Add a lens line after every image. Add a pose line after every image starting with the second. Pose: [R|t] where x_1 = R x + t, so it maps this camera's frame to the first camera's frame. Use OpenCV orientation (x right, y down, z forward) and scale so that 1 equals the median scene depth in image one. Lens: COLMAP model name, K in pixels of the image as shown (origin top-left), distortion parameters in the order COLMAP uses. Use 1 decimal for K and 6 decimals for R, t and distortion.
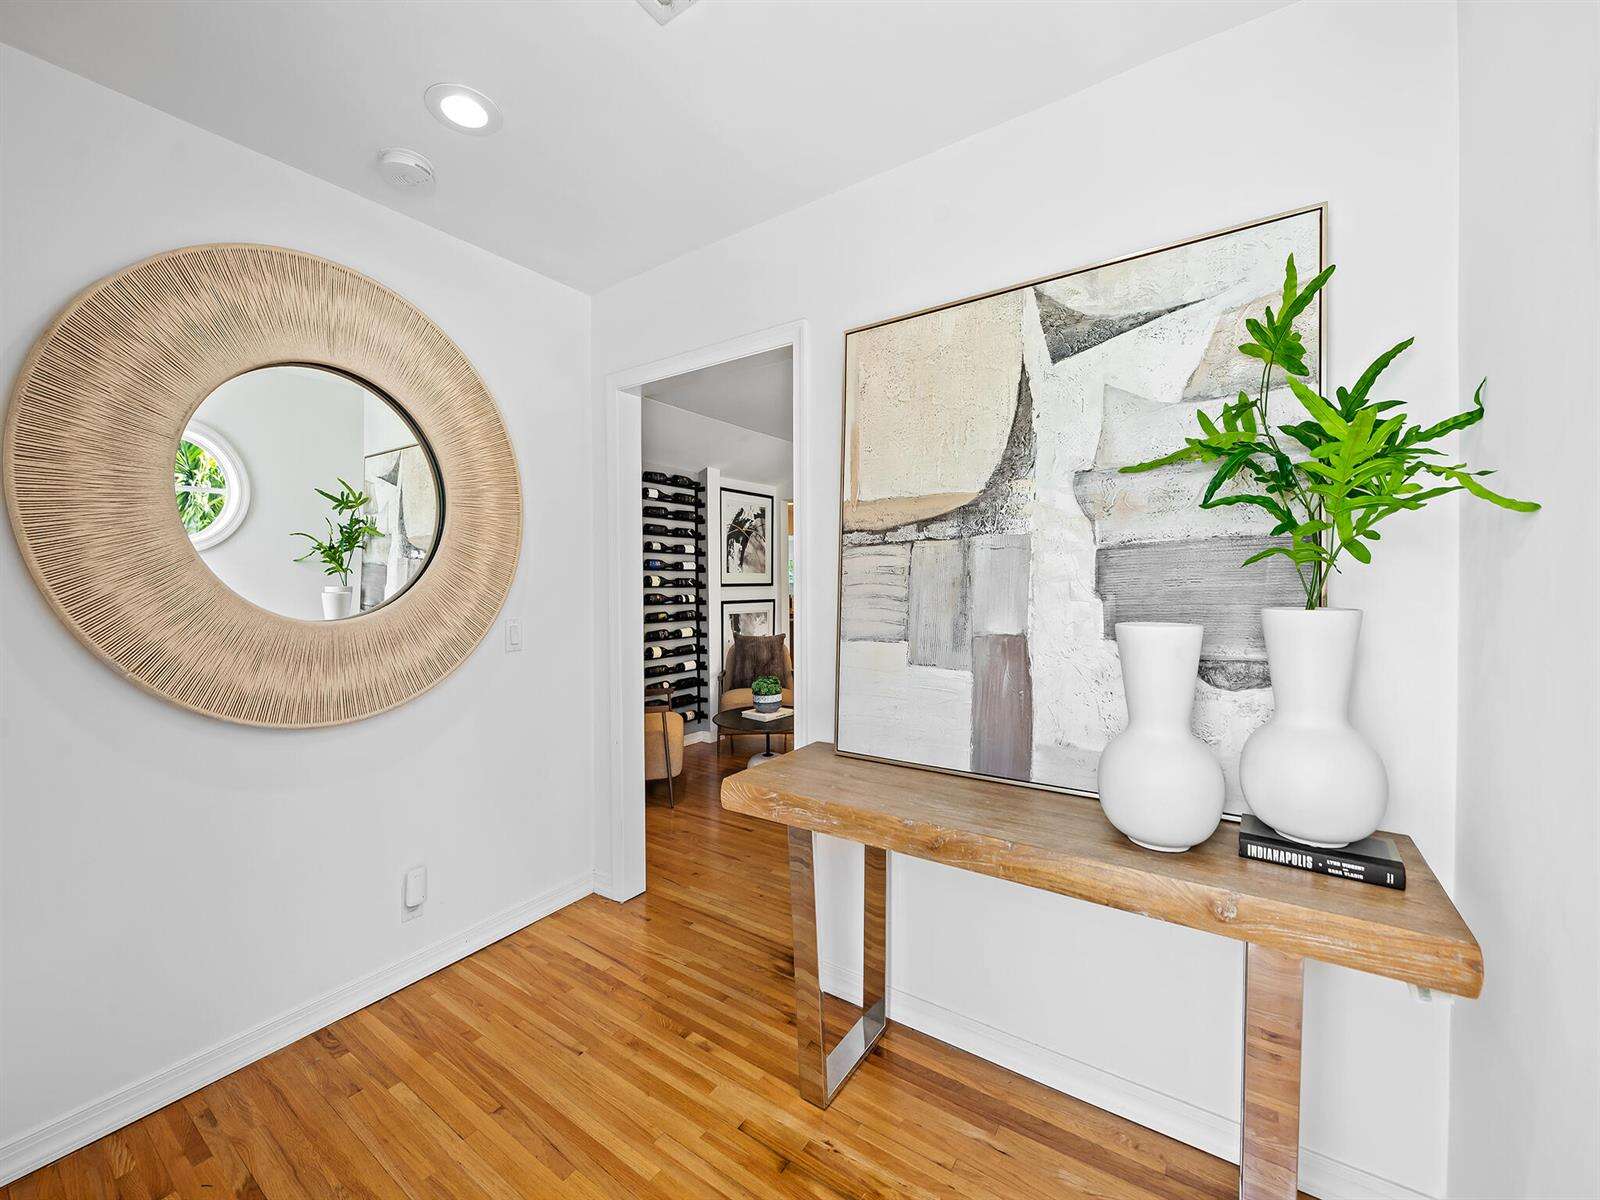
lens RADIAL K [[632.7, 0, 794.8], [0, 632.7, 598.4], [0, 0, 1]] dist [-0.003279, -0.000168]
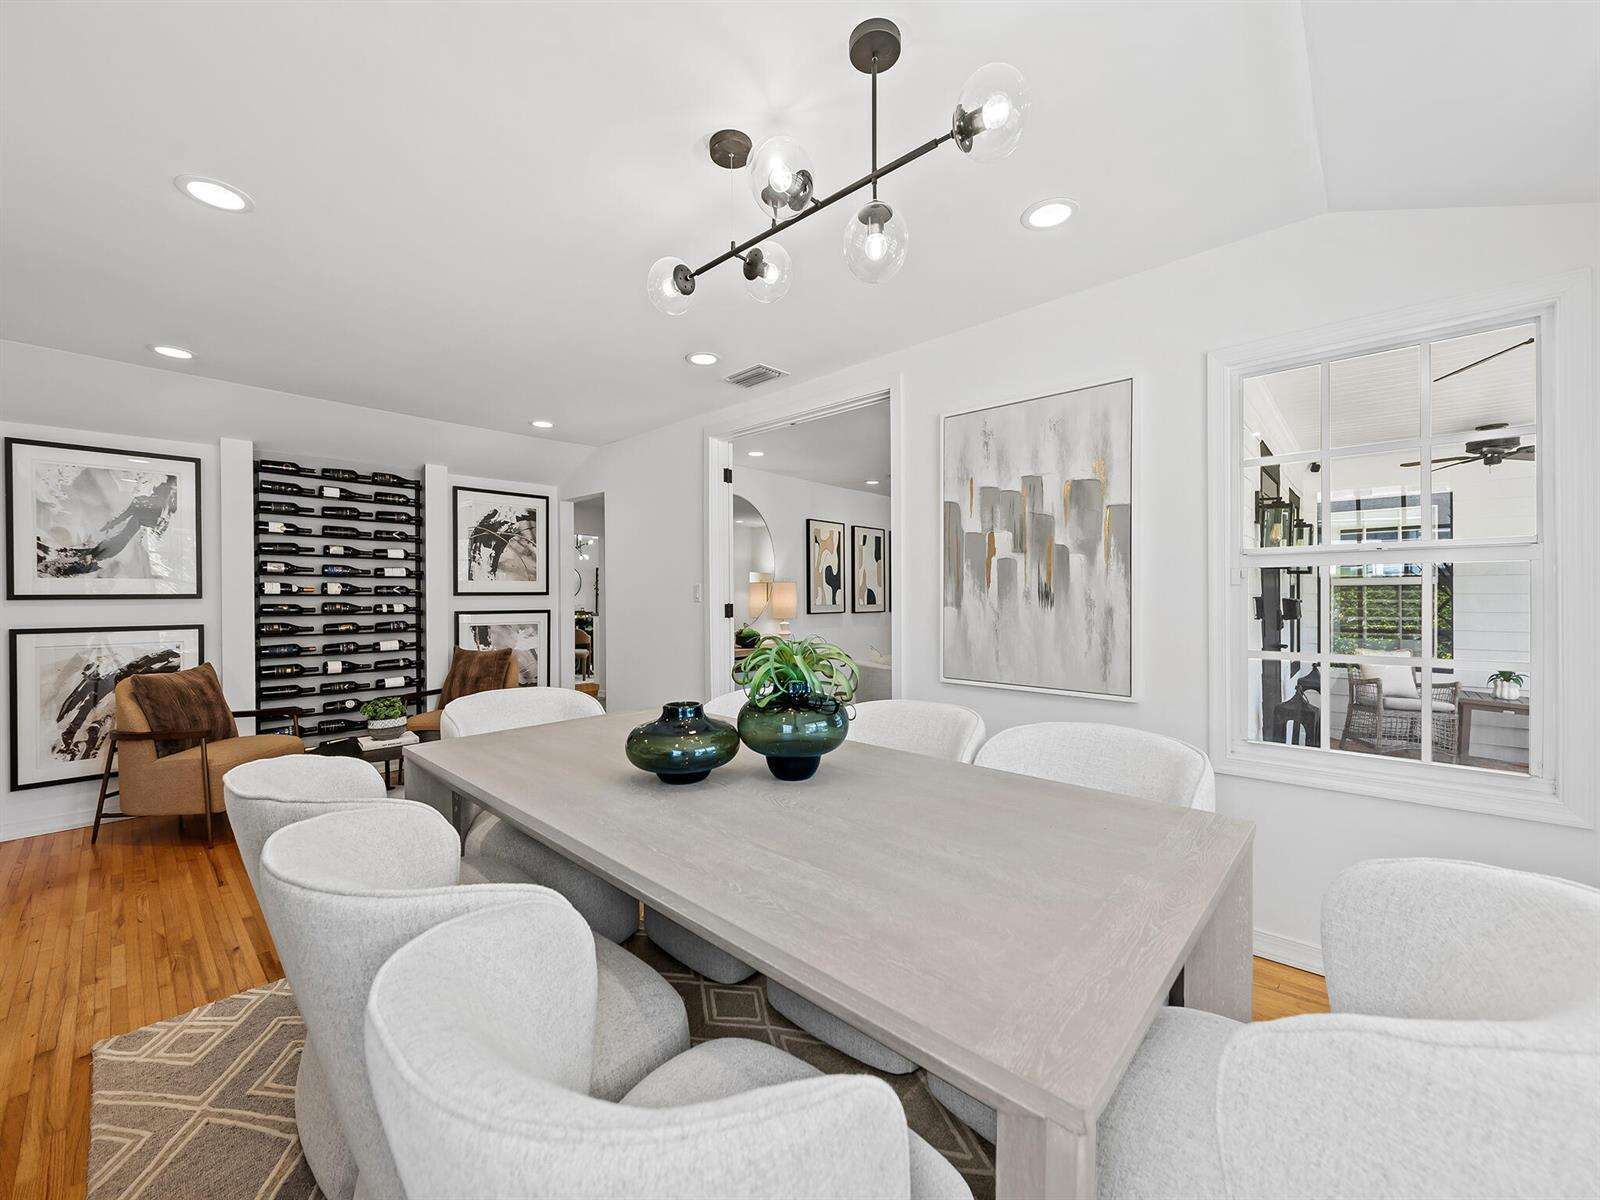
lens RADIAL K [[632.7, 0, 800.5], [0, 632.7, 599.9], [0, 0, 1]] dist [-0.003279, -0.000168]
pose [[0.991437, 0.005939, -0.130454, 0.483107], [-0.007993, 0.999852, -0.015227, -0.002492], [0.130344, 0.016139, 0.991337, 0.163394]]
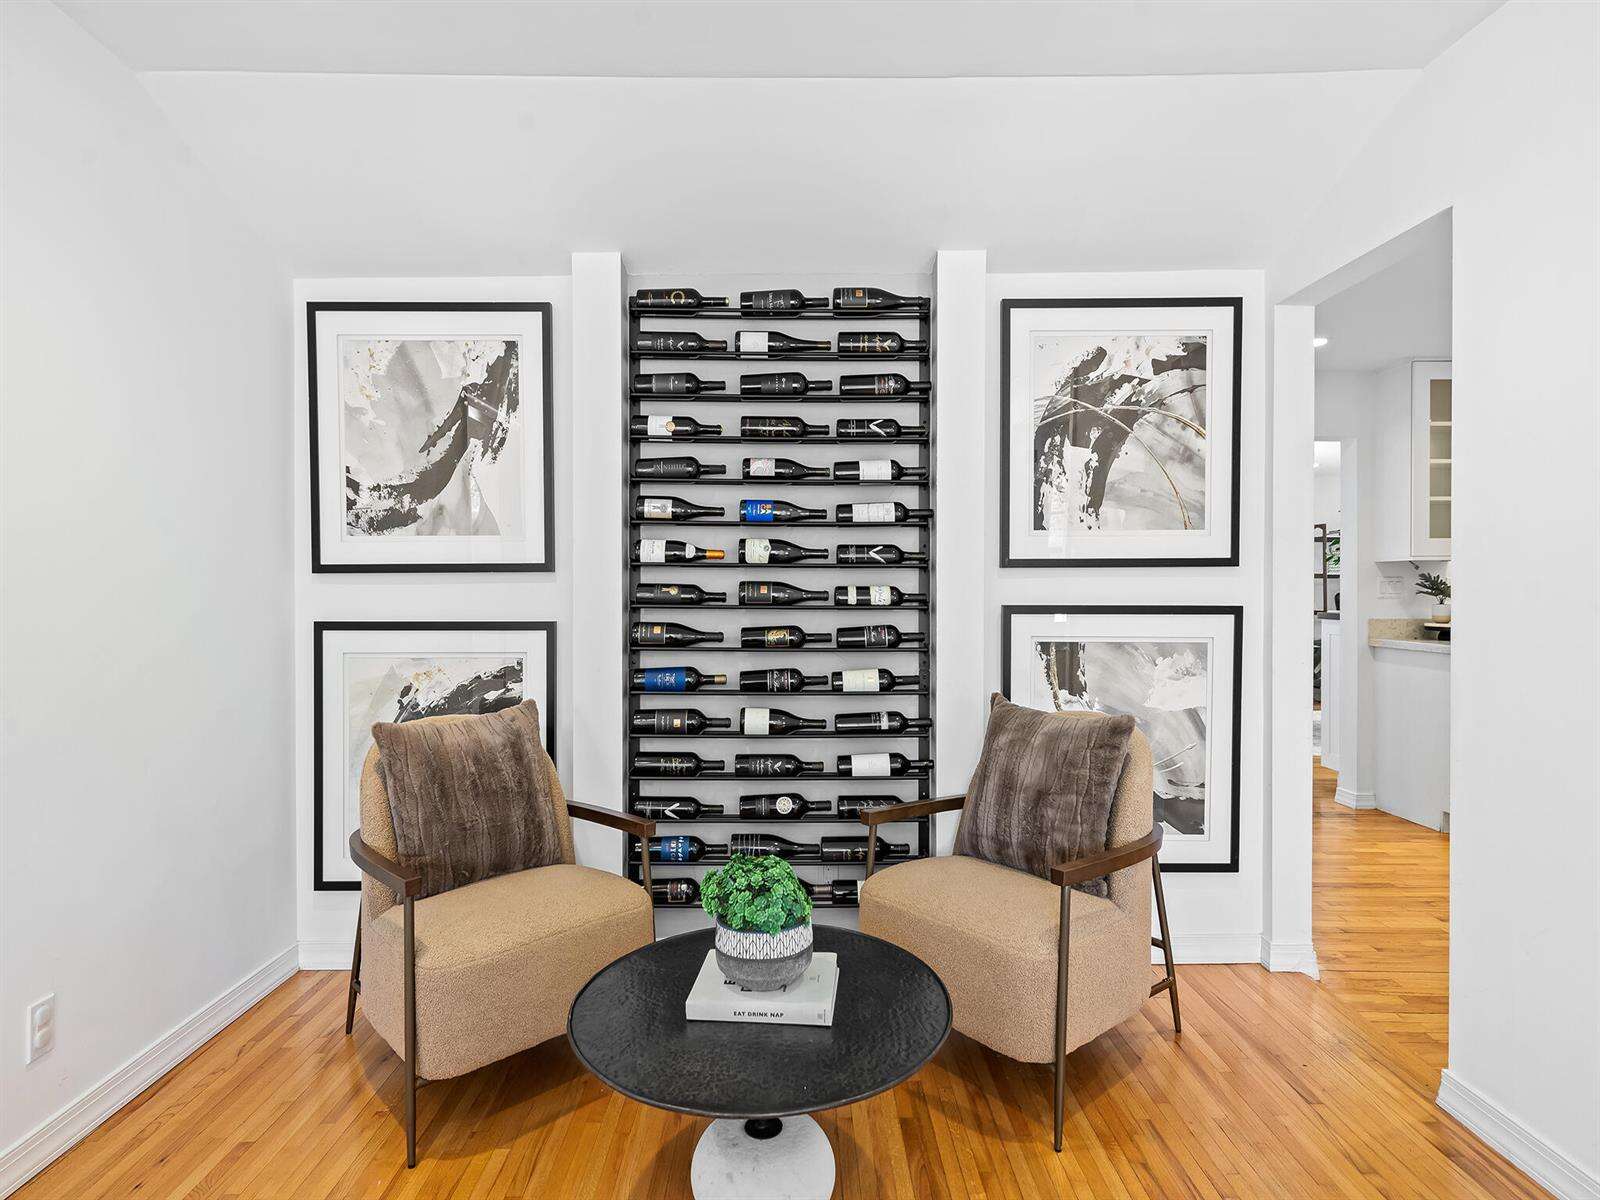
lens RADIAL K [[813.5, 0, 805.4], [0, 813.5, 596.1], [0, 0, 1]] dist [0.005864, -0.004790]
pose [[0.573045, 0.016775, -0.819352, 0.205990], [-0.023058, 0.999725, 0.004342, -0.000846], [0.819199, 0.016404, 0.573274, 0.618033]]
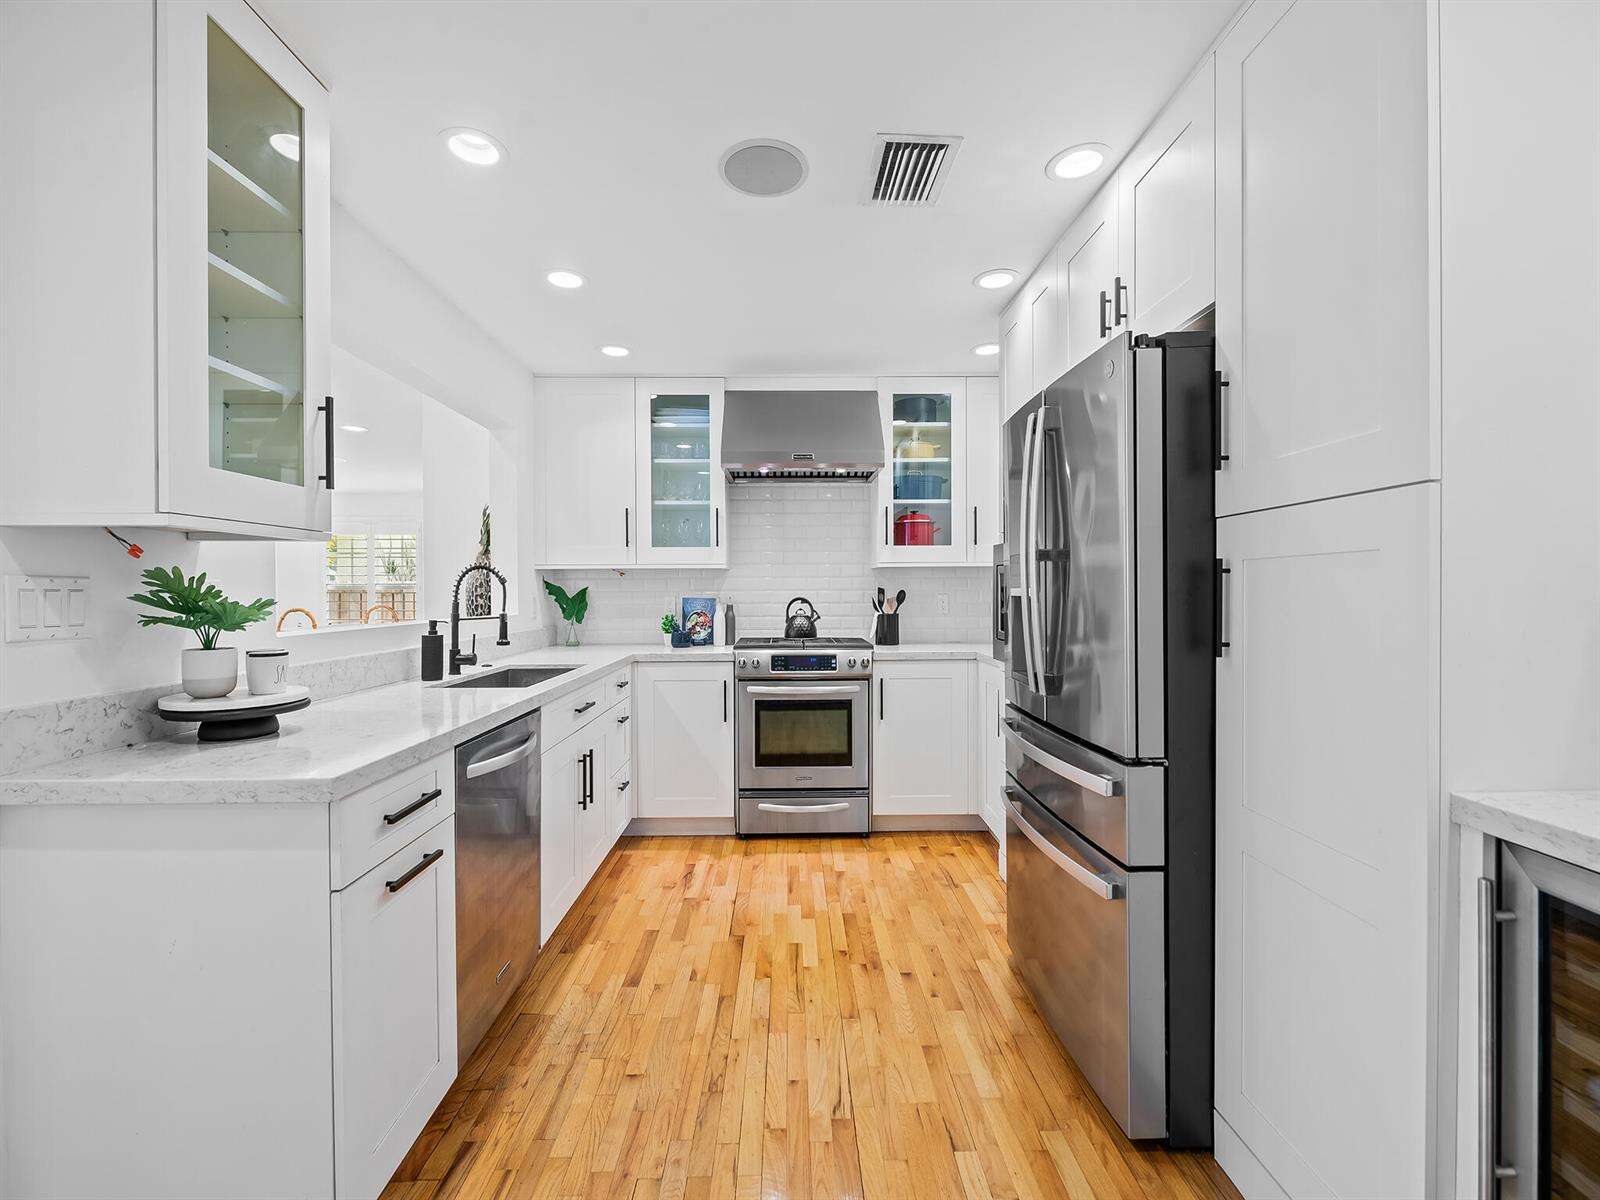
lens RADIAL K [[664.9, 0, 803.9], [0, 664.9, 597.6], [0, 0, 1]] dist [0.000882, -0.001851]
pose [[0.811481, 0.004661, 0.584361, 0.061779], [0.007095, 0.999816, -0.017827, -0.009920], [-0.584336, 0.018612, 0.811298, 0.966499]]
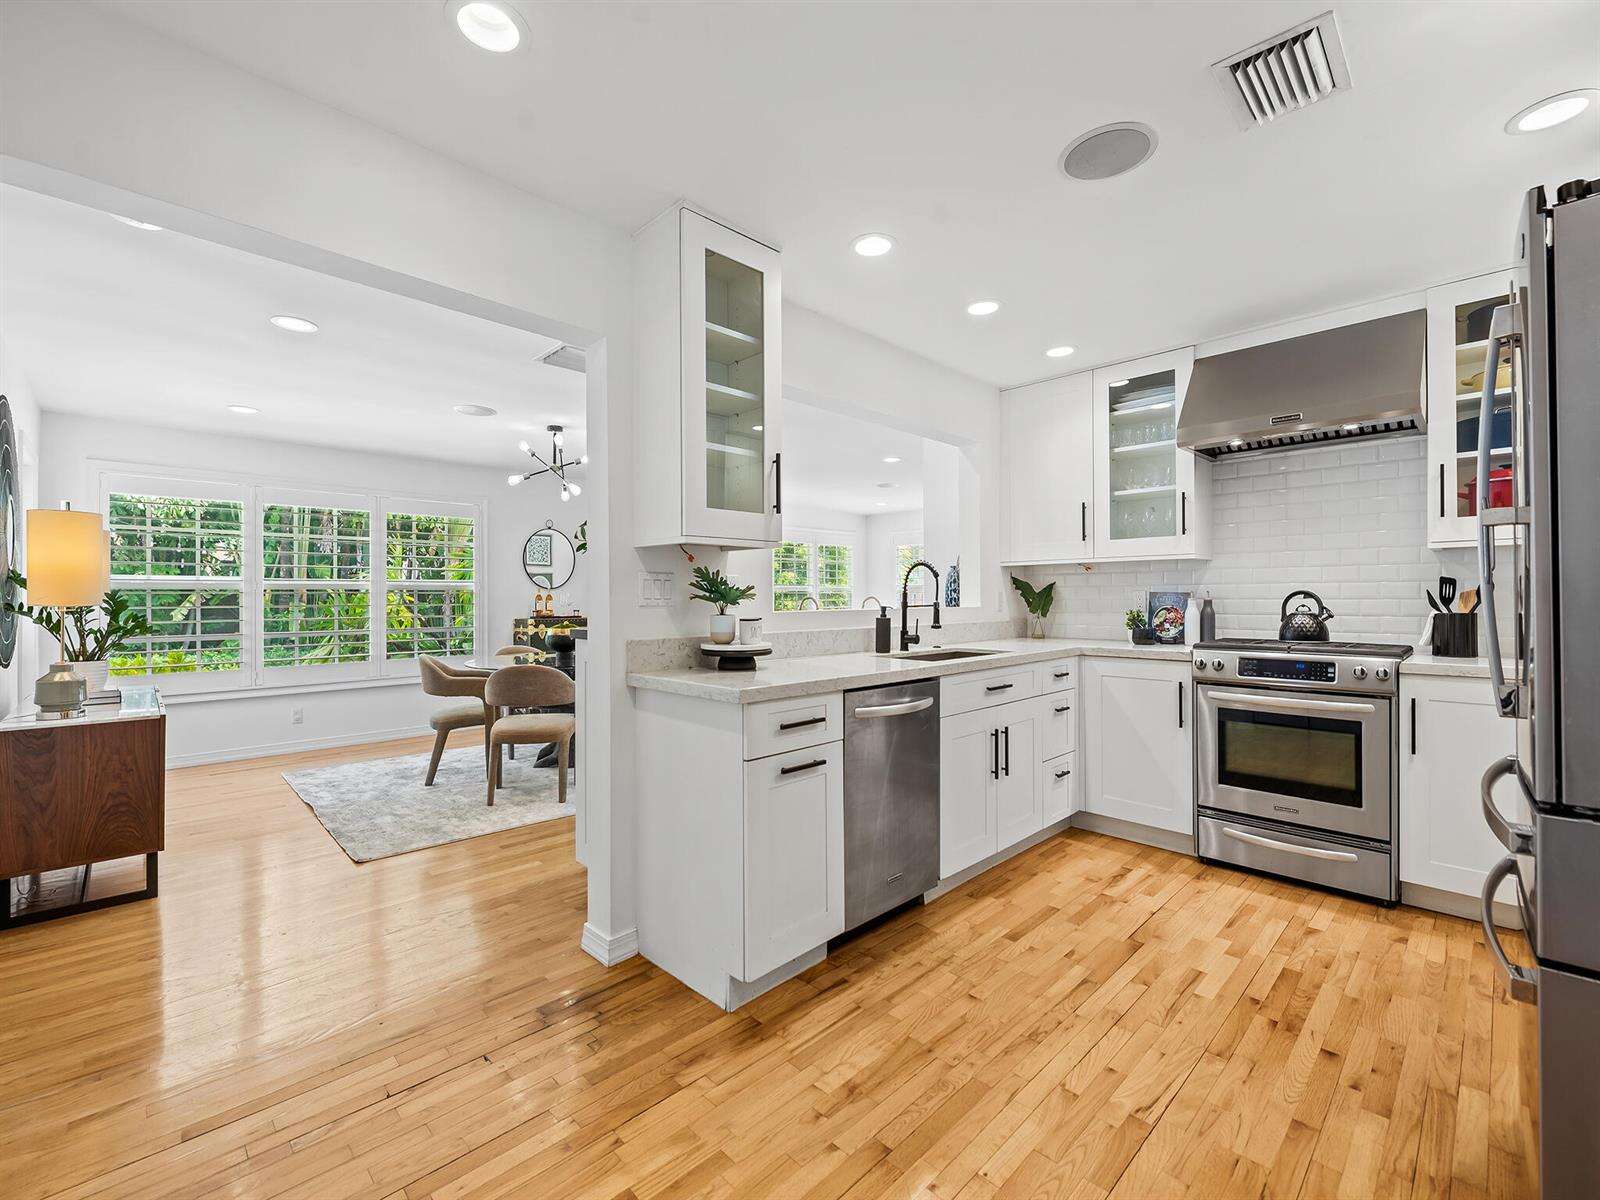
lens RADIAL K [[688.6, 0, 800.6], [0, 688.6, 600.3], [0, 0, 1]] dist [-0.003259, -0.000781]
pose [[0.982005, 0.009762, -0.188605, 0.115083], [-0.013132, 0.999776, -0.016627, -0.004002], [0.188400, 0.018804, 0.981912, 0.919245]]
